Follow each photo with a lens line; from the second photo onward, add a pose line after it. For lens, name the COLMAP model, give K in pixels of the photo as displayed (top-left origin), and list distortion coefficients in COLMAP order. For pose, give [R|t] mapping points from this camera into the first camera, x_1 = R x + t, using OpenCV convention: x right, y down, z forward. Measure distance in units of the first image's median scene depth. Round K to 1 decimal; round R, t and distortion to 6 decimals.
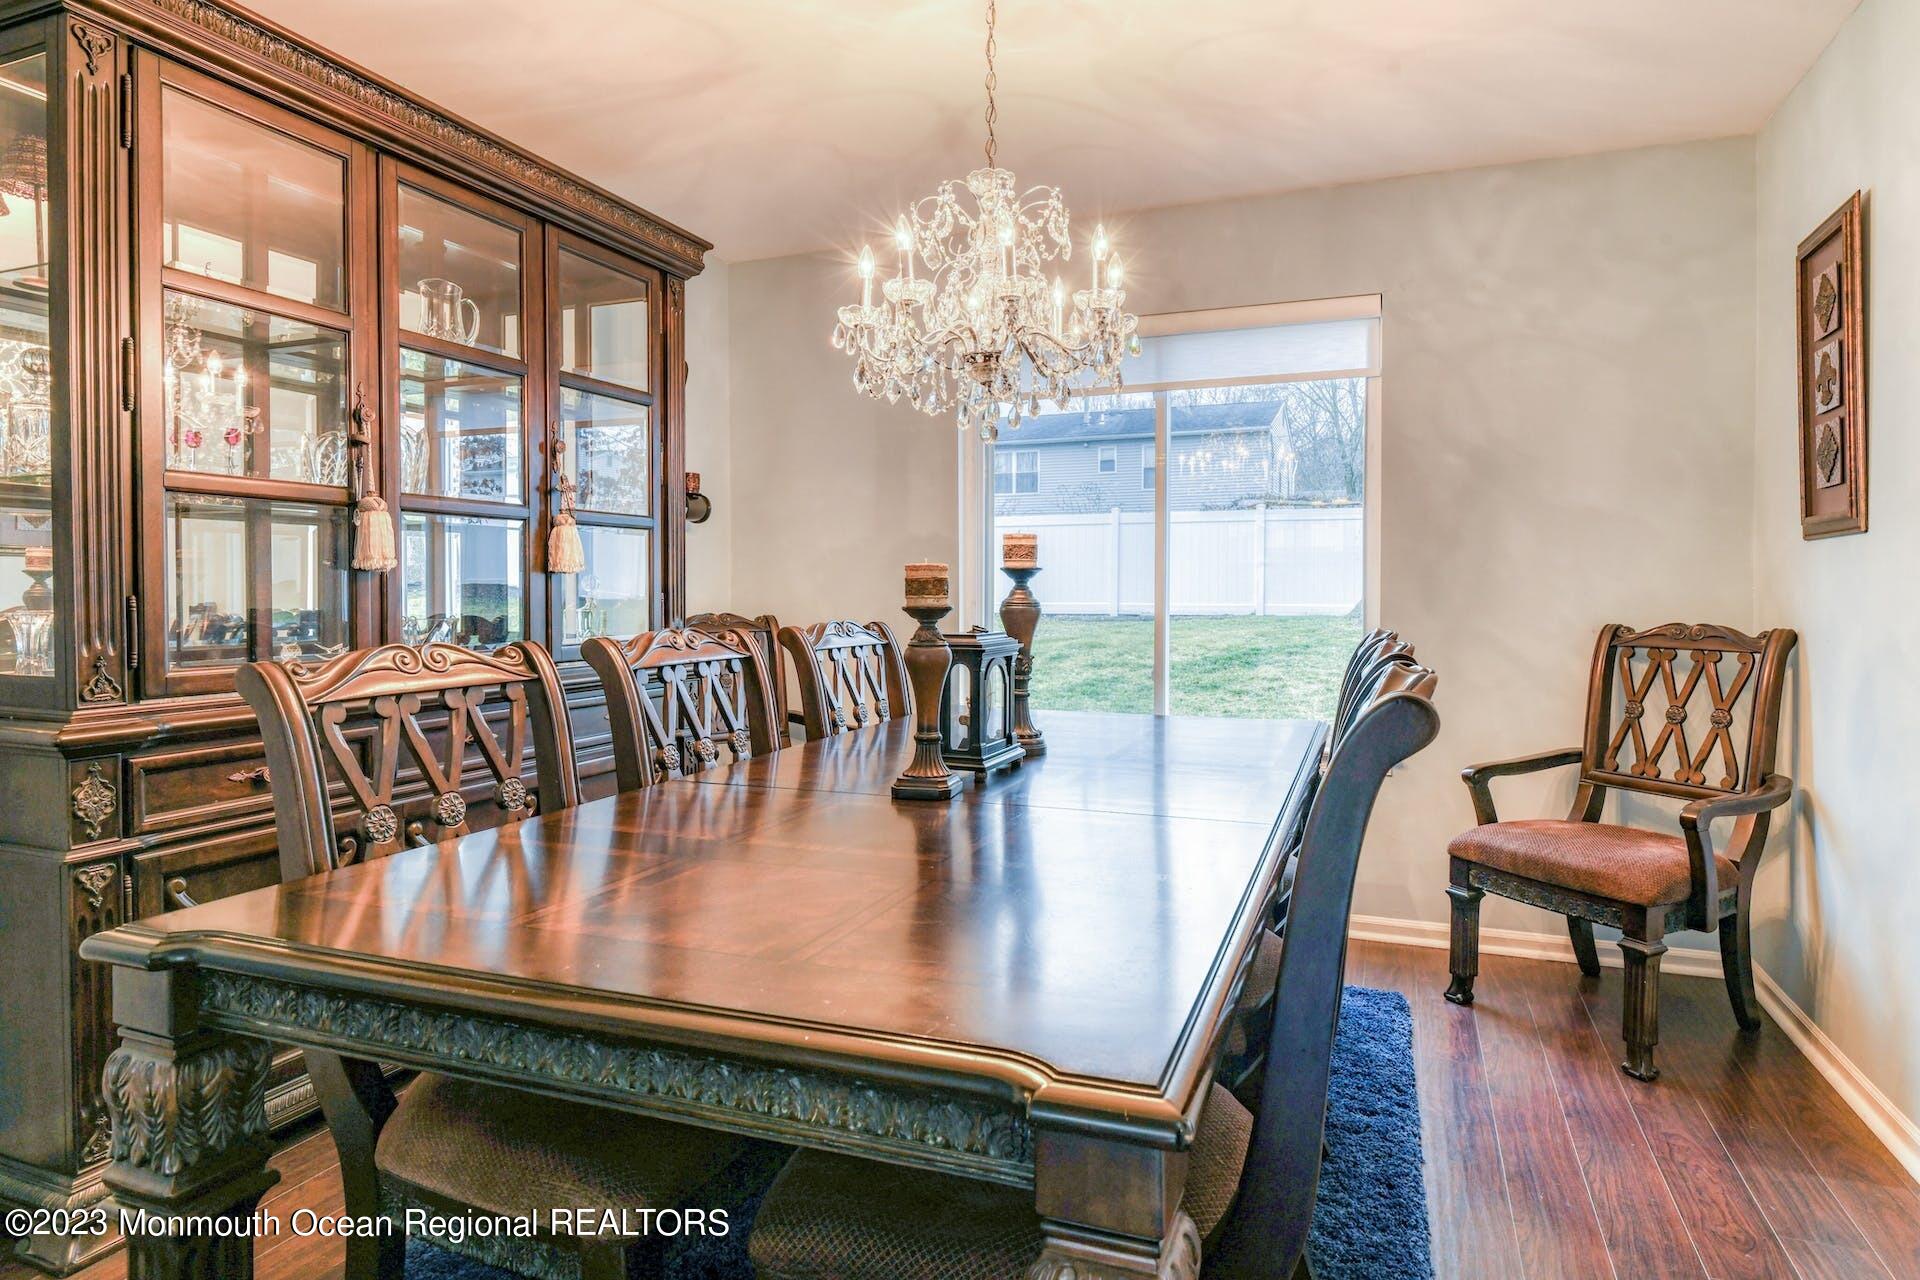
lens RADIAL K [[957.9, 0, 971.9], [0, 957.9, 612.0], [0, 0, 1]] dist [-0.011191, -0.006649]
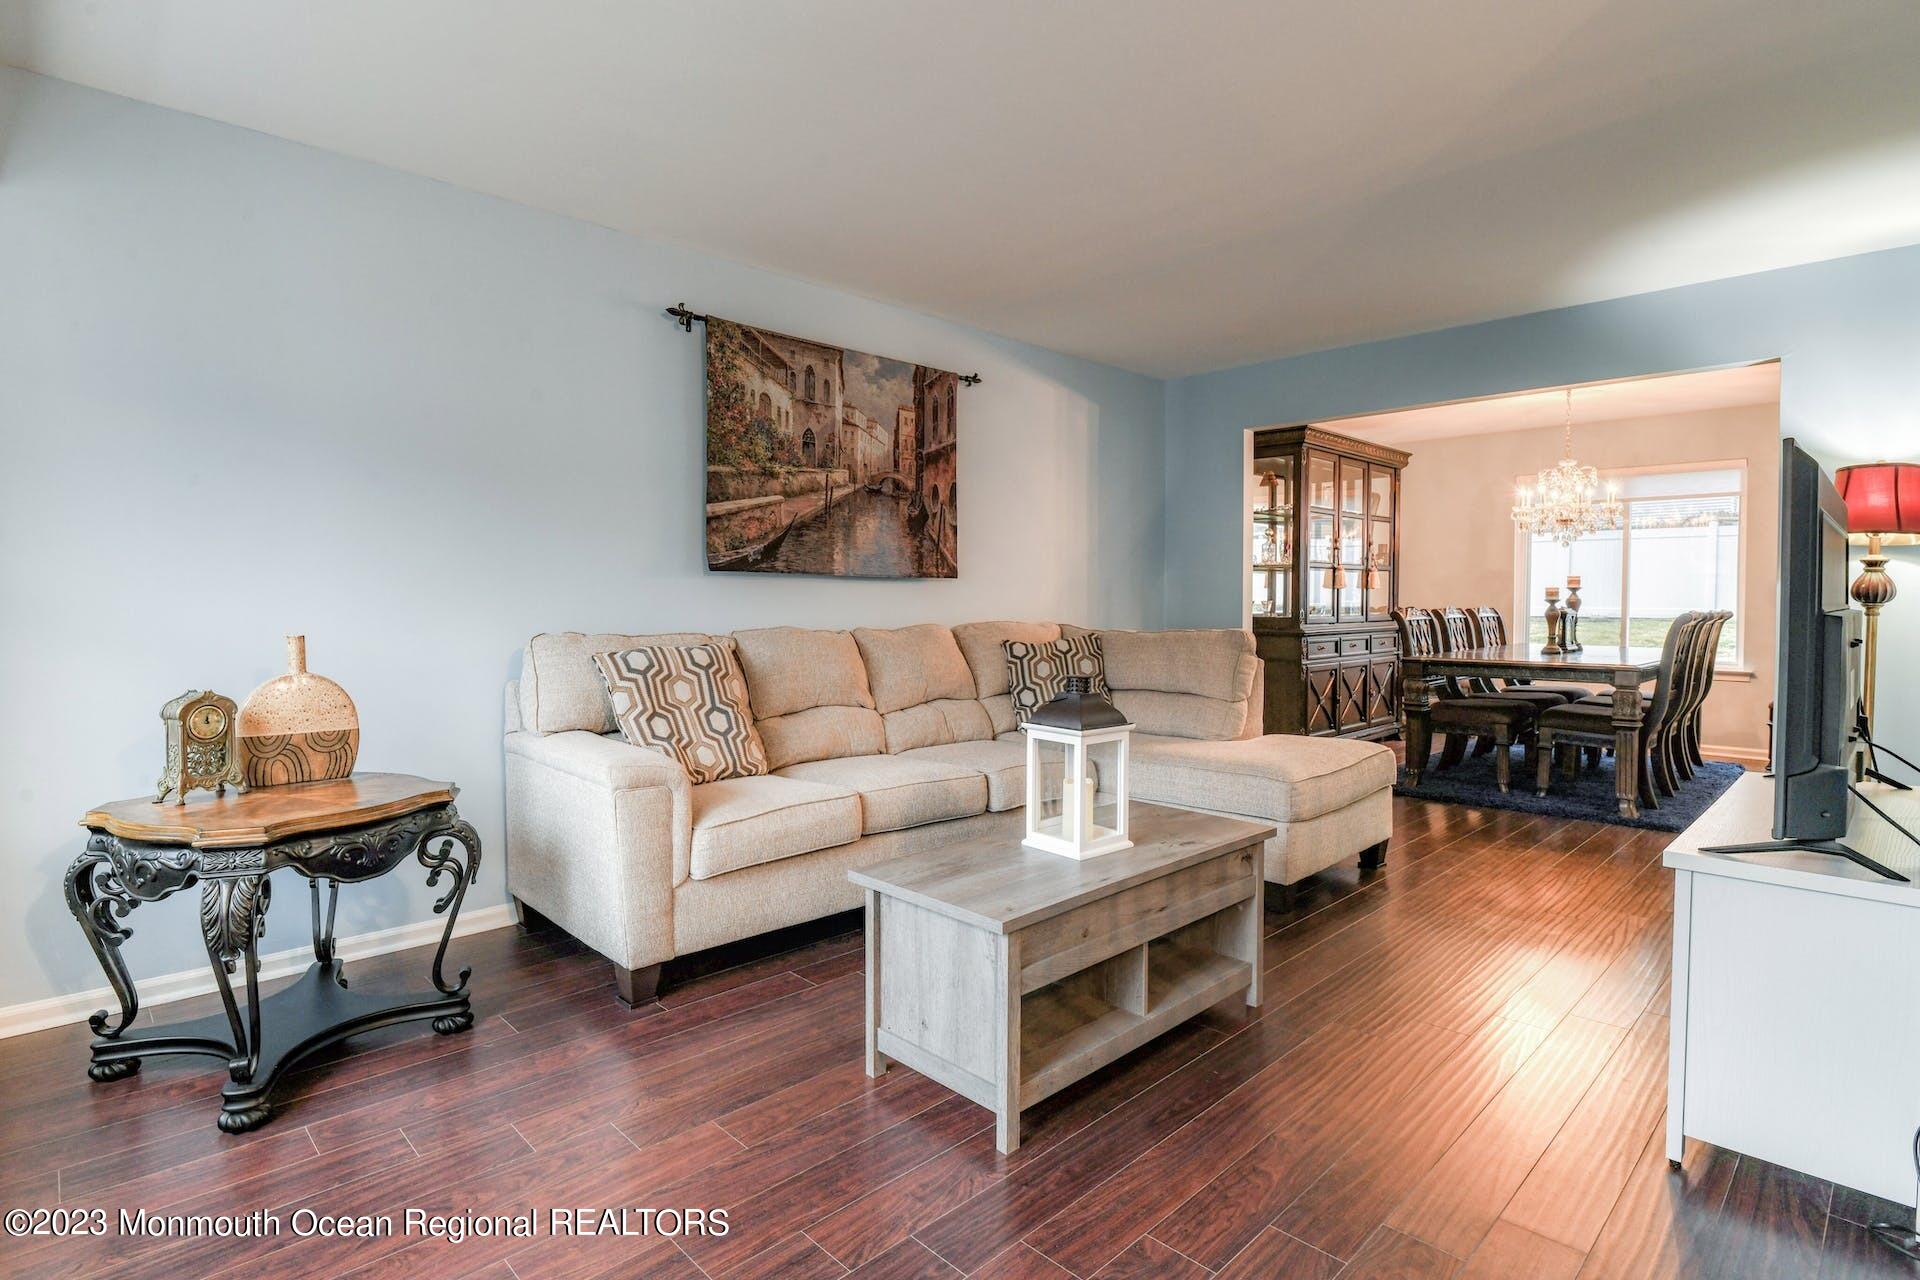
lens RADIAL K [[957.9, 0, 971.9], [0, 957.9, 612.0], [0, 0, 1]] dist [-0.011191, -0.006649]
pose [[0.919046, 0.002061, -0.394146, -0.408555], [-0.004570, 0.999975, -0.005428, 0.044773], [0.394125, 0.006790, 0.919032, -1.990391]]
